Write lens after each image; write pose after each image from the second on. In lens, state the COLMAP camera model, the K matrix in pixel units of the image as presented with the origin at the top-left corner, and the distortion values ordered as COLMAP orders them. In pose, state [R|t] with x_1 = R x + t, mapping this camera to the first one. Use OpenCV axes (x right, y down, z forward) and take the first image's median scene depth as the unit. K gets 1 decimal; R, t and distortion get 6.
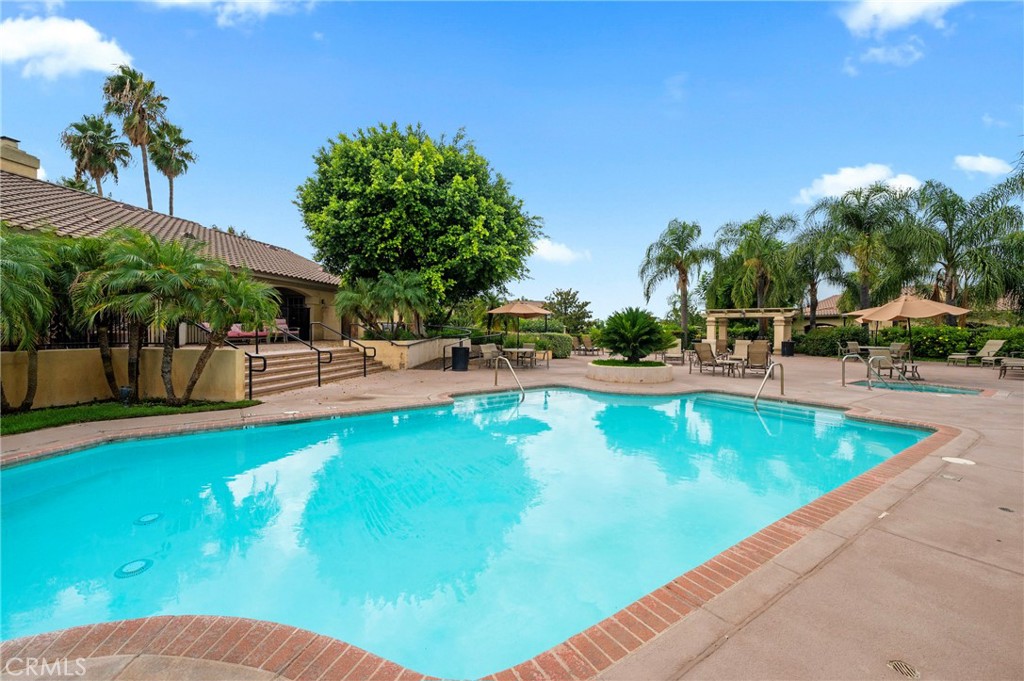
lens RADIAL K [[404.4, 0, 512.0], [0, 404.4, 340.5], [0, 0, 1]] dist [-0.000305, -0.000002]
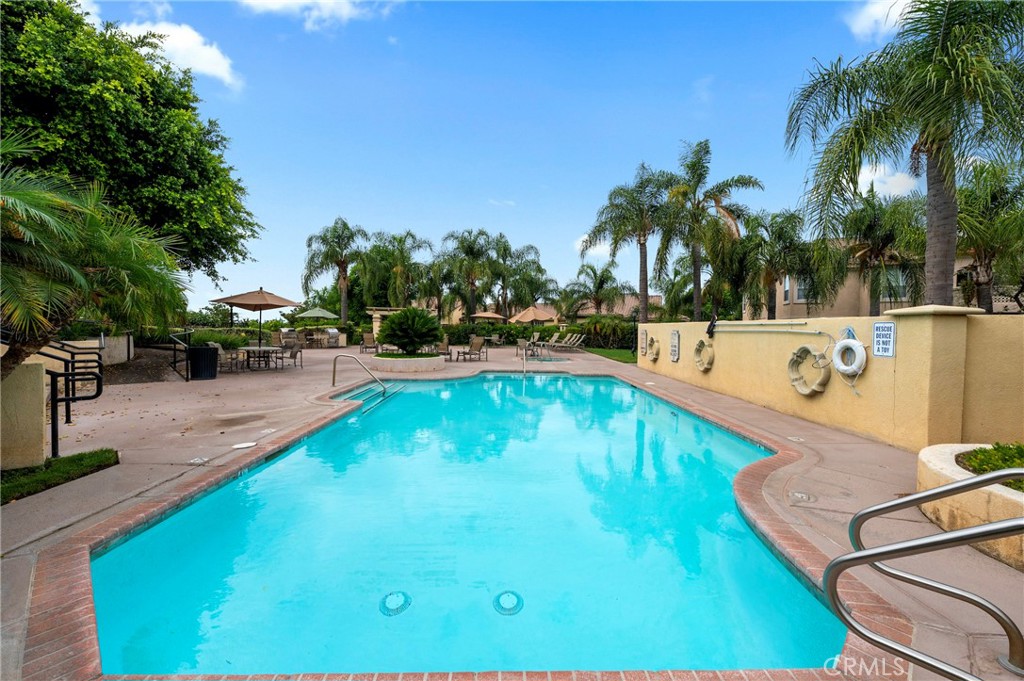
lens RADIAL K [[404.4, 0, 512.0], [0, 404.4, 340.5], [0, 0, 1]] dist [-0.000305, -0.000002]
pose [[0.545937, -0.024310, 0.837473, -0.293896], [0.013025, 0.999704, 0.020529, -0.003075], [-0.837725, -0.000300, 0.546092, 0.083501]]
